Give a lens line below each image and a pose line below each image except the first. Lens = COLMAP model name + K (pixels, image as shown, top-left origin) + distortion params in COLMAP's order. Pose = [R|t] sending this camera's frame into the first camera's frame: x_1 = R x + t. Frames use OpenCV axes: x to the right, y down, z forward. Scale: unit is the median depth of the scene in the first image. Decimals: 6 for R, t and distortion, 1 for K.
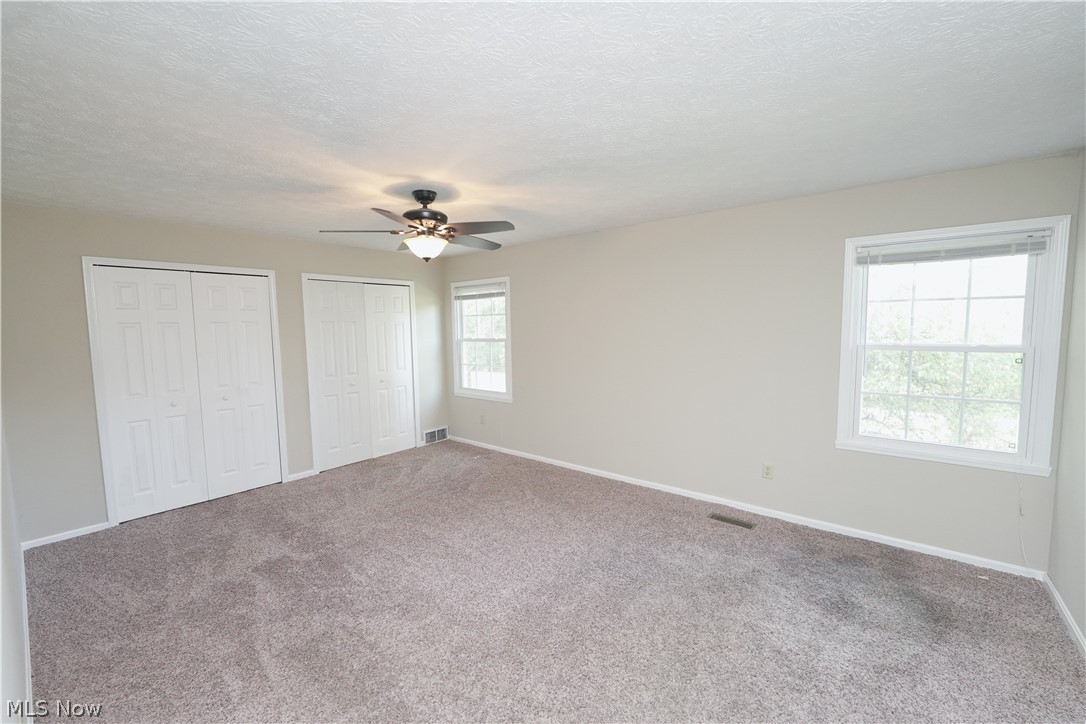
lens RADIAL K [[443.0, 0, 545.4], [0, 443.0, 362.9], [0, 0, 1]] dist [-0.007532, -0.000662]
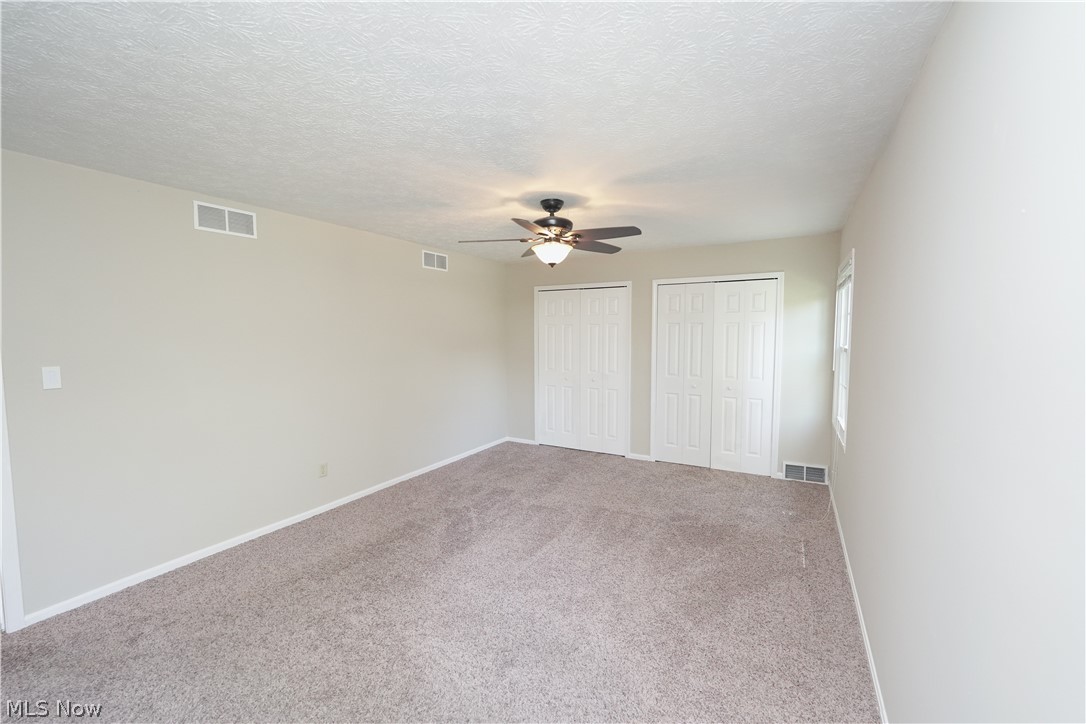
lens RADIAL K [[443.0, 0, 545.4], [0, 443.0, 362.9], [0, 0, 1]] dist [-0.007532, -0.000662]
pose [[0.177132, 0.085833, -0.980437, 0.523423], [-0.084671, 0.993825, 0.071708, -0.051649], [0.980538, 0.070313, 0.183306, 0.543747]]
